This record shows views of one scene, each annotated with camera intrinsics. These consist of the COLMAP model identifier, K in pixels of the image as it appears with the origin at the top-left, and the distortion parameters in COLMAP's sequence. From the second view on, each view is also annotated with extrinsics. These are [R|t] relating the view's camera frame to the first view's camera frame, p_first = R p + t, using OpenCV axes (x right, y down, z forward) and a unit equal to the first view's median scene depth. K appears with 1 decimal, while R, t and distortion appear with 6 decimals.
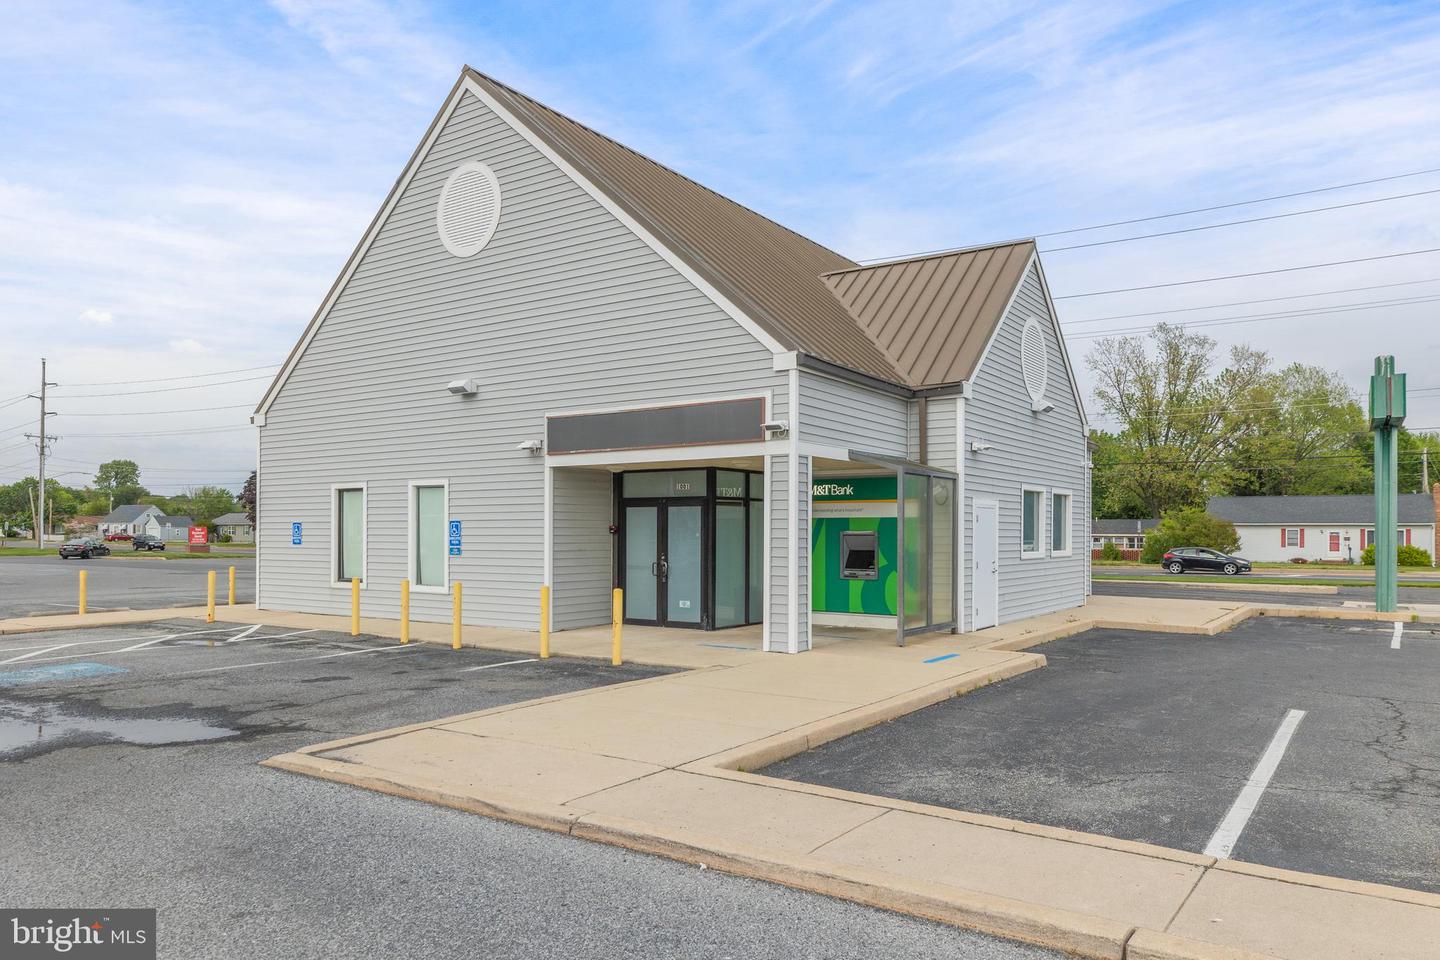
lens RADIAL K [[962.2, 0, 715.2], [0, 962.2, 517.8], [0, 0, 1]] dist [0.031452, 0.000850]
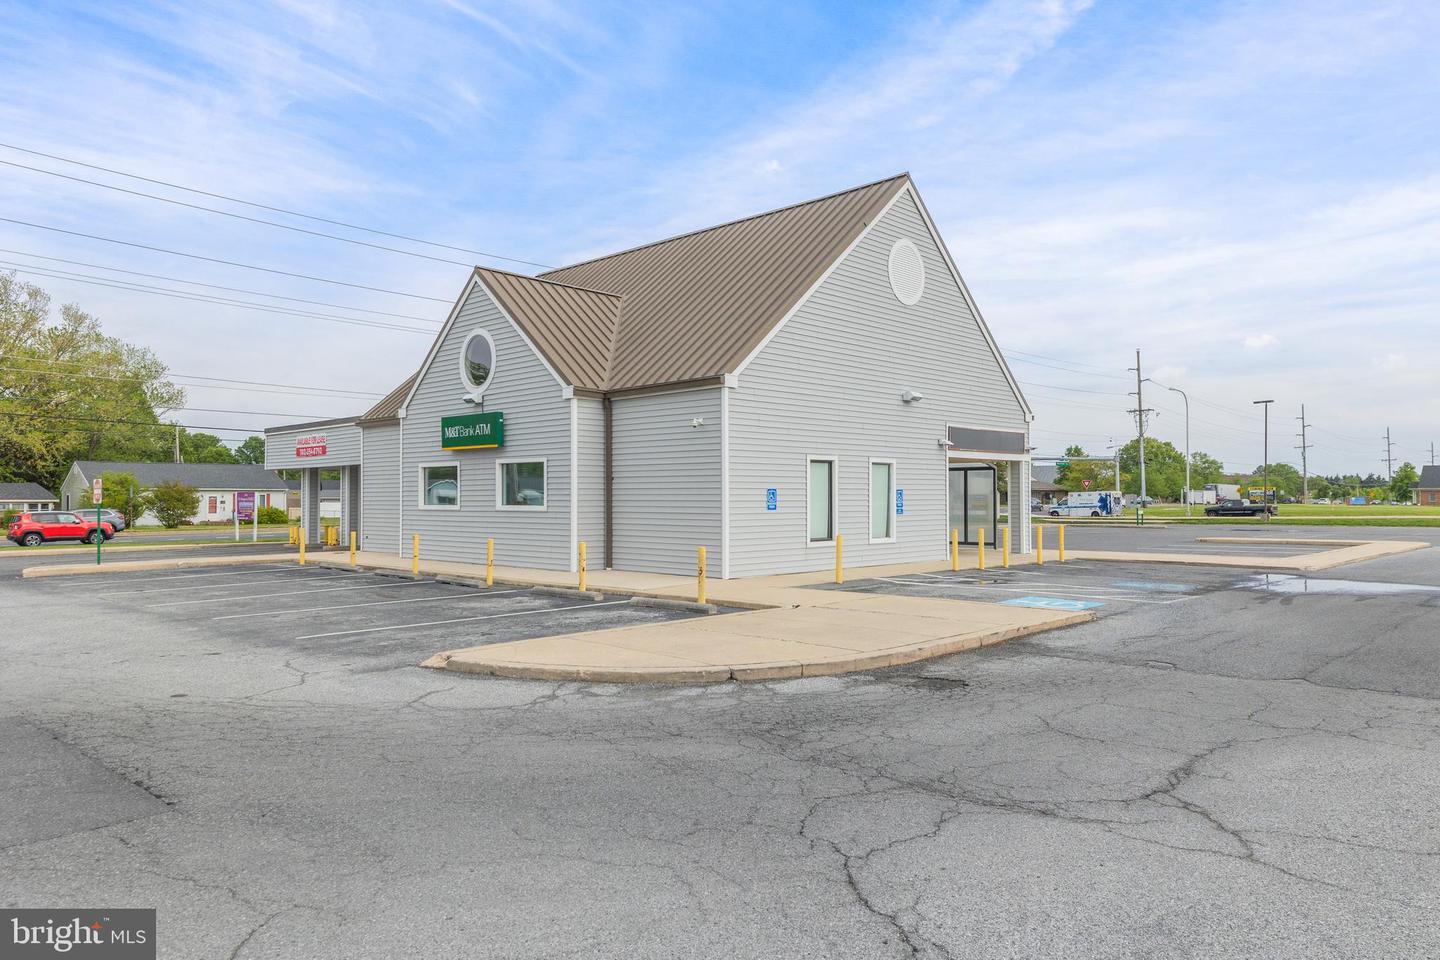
lens RADIAL K [[962.2, 0, 715.2], [0, 962.2, 517.8], [0, 0, 1]] dist [0.031452, 0.000850]
pose [[0.158401, -0.024787, 0.987064, -1.543376], [-0.011714, 0.999567, 0.026981, 0.008855], [-0.987305, -0.015836, 0.158042, 0.940182]]
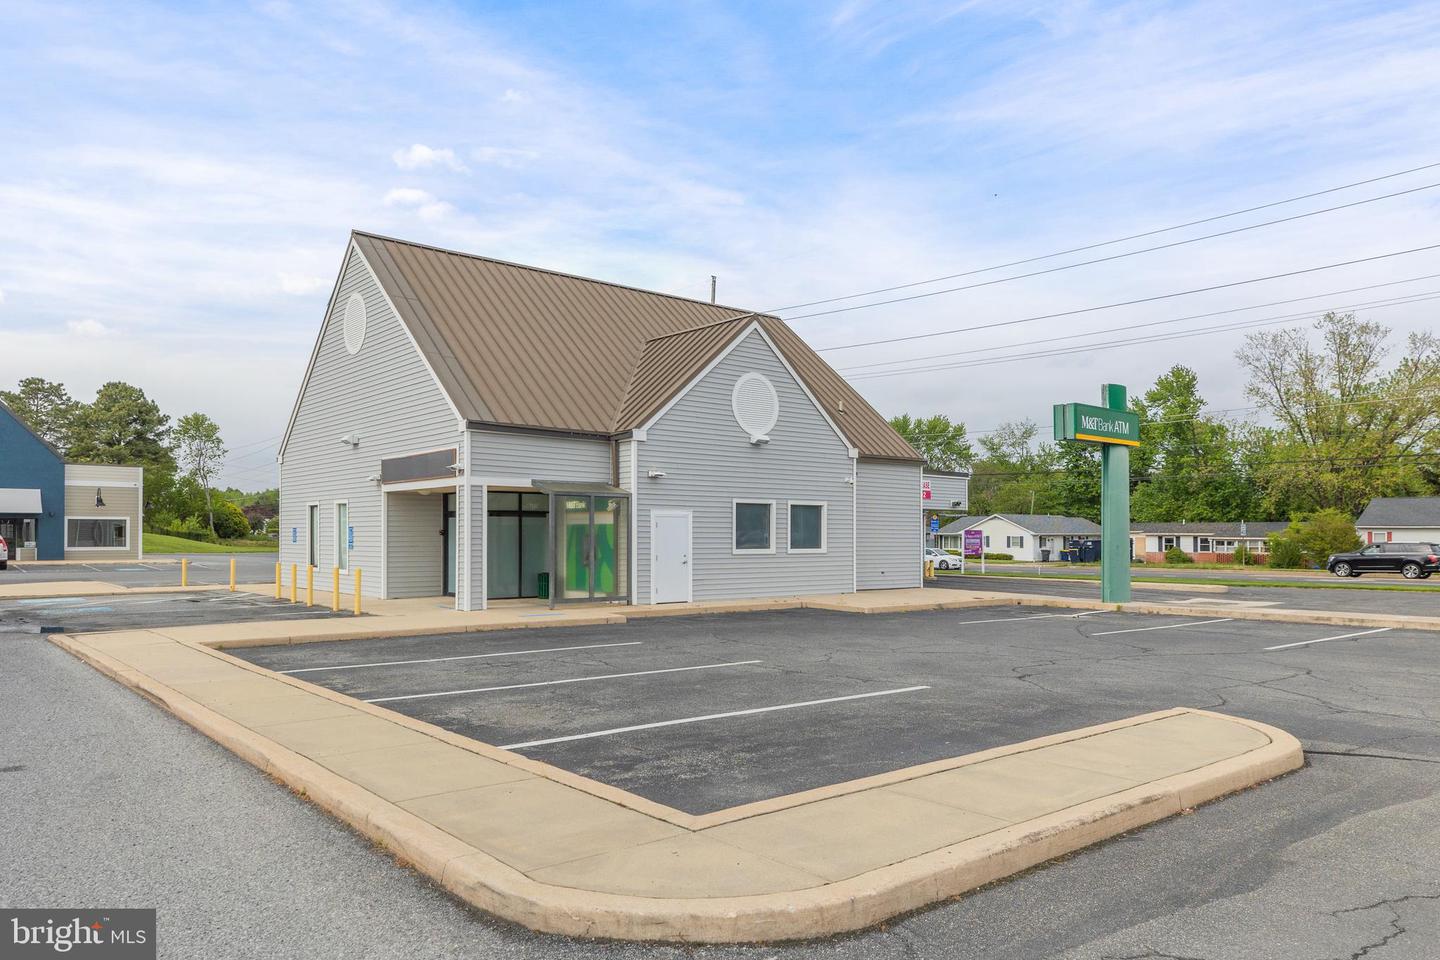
lens RADIAL K [[962.2, 0, 715.2], [0, 962.2, 517.8], [0, 0, 1]] dist [0.031452, 0.000850]
pose [[0.963047, -0.003894, -0.269304, 0.679583], [0.003035, 0.999989, -0.003604, -0.003757], [0.269315, 0.002653, 0.963048, -0.309892]]
